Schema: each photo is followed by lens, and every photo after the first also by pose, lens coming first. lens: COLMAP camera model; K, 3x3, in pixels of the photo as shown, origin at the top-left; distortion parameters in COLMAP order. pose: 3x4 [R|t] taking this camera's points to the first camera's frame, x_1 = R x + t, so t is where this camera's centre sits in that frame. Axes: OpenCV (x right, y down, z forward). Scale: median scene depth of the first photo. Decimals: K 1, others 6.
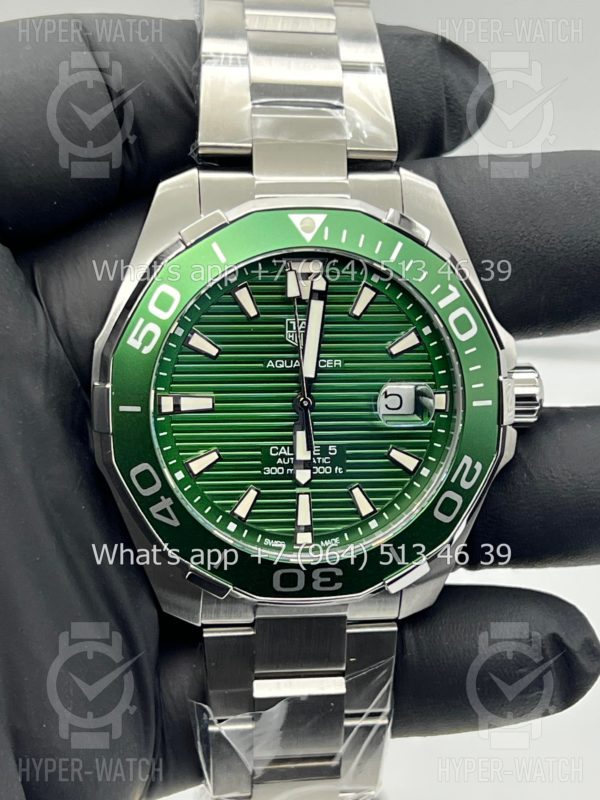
lens RADIAL K [[1790.3, 0, 298.7], [0, 1790.3, 391.3], [0, 0, 1]] dist [0.070105, 12.420856]
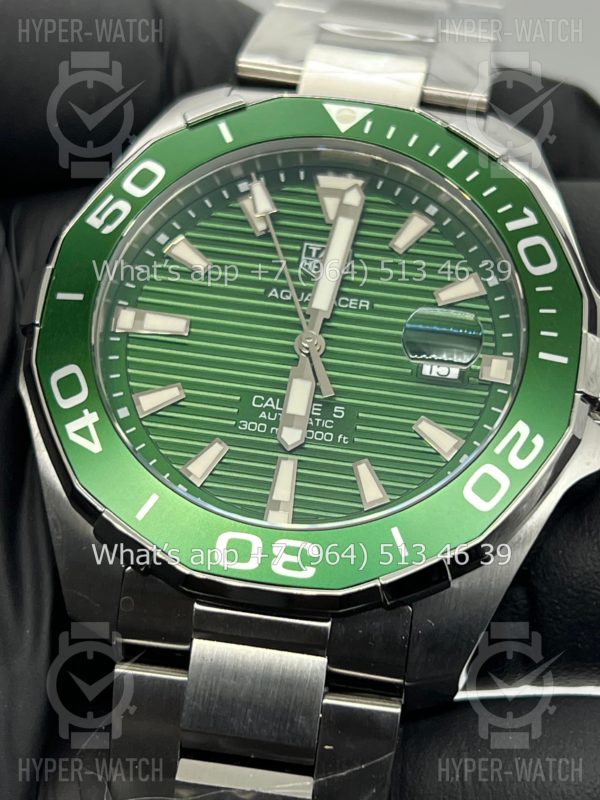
lens RADIAL K [[1844.7, 0, 300.0], [0, 1844.7, 400.0], [0, 0, 1]] dist [0.216152, 0.038679]
pose [[0.971483, 0.080479, -0.223033, 0.168723], [-0.179741, 0.863437, -0.471349, 0.380943], [0.154642, 0.497995, 0.853280, 0.369639]]
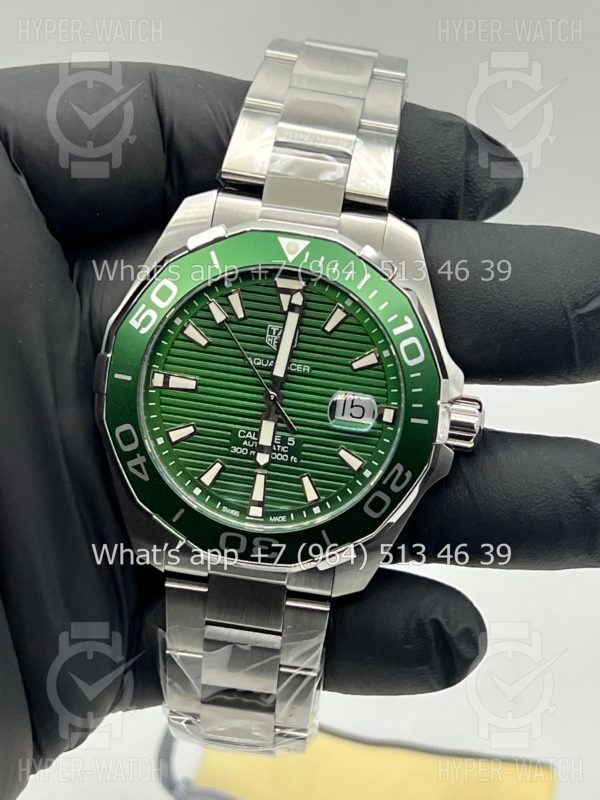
lens RADIAL K [[1790.3, 0, 298.7], [0, 1790.3, 391.3], [0, 0, 1]] dist [0.070105, 12.420856]
pose [[0.970732, 0.155360, -0.183149, 0.235315], [-0.163002, 0.986247, -0.027343, 0.031908], [0.176382, 0.056396, 0.982705, -0.156551]]
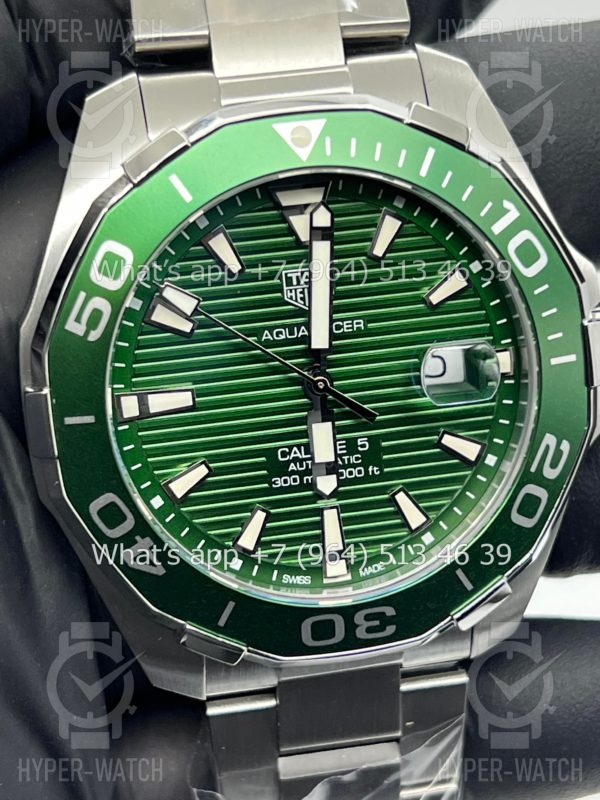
lens RADIAL K [[1844.7, 0, 300.0], [0, 1844.7, 400.0], [0, 0, 1]] dist [0.216152, 0.038679]
pose [[0.993980, -0.103383, 0.036264, -0.031983], [0.101443, 0.993493, 0.051774, -0.026487], [-0.041381, -0.047784, 0.998000, 0.256400]]
